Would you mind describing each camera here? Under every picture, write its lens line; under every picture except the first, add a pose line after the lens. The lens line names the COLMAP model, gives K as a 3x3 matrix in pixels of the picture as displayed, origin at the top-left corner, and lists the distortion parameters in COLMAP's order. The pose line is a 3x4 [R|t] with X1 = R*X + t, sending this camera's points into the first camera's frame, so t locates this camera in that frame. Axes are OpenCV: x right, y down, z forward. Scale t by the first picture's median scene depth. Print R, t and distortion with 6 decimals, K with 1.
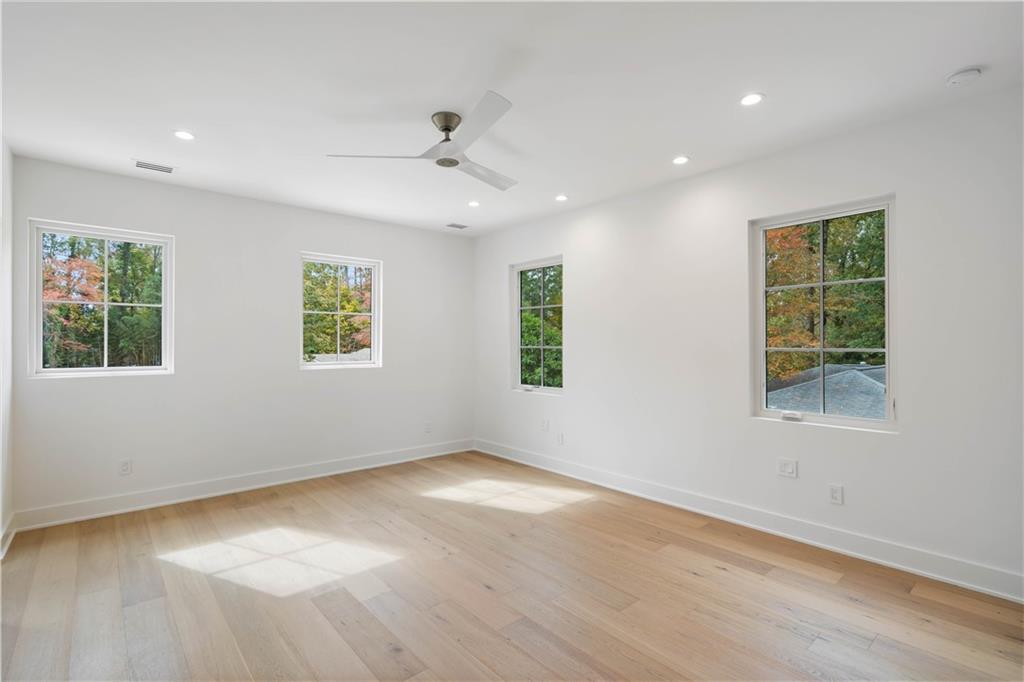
lens RADIAL K [[463.1, 0, 512.4], [0, 463.1, 342.6], [0, 0, 1]] dist [-0.000297, -0.000012]
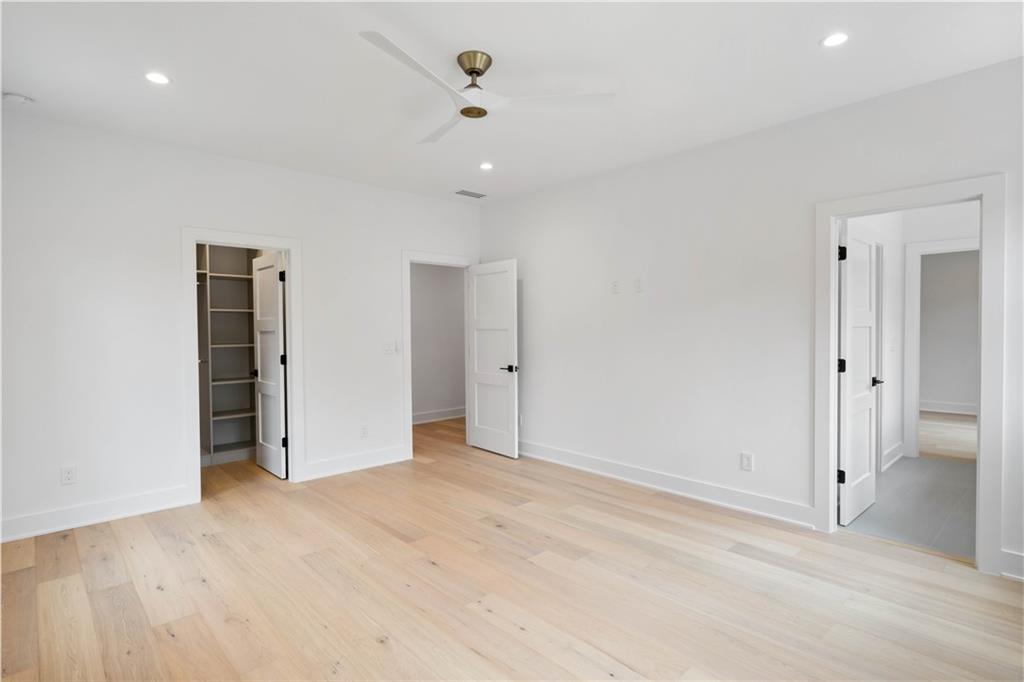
lens RADIAL K [[546.1, 0, 511.5], [0, 546.1, 337.0], [0, 0, 1]] dist [0.000131, -0.000461]
pose [[-0.999749, 0.010546, -0.019776, -0.193381], [0.010094, 0.999690, 0.022776, 0.000883], [0.020010, 0.022570, -0.999545, 2.074812]]
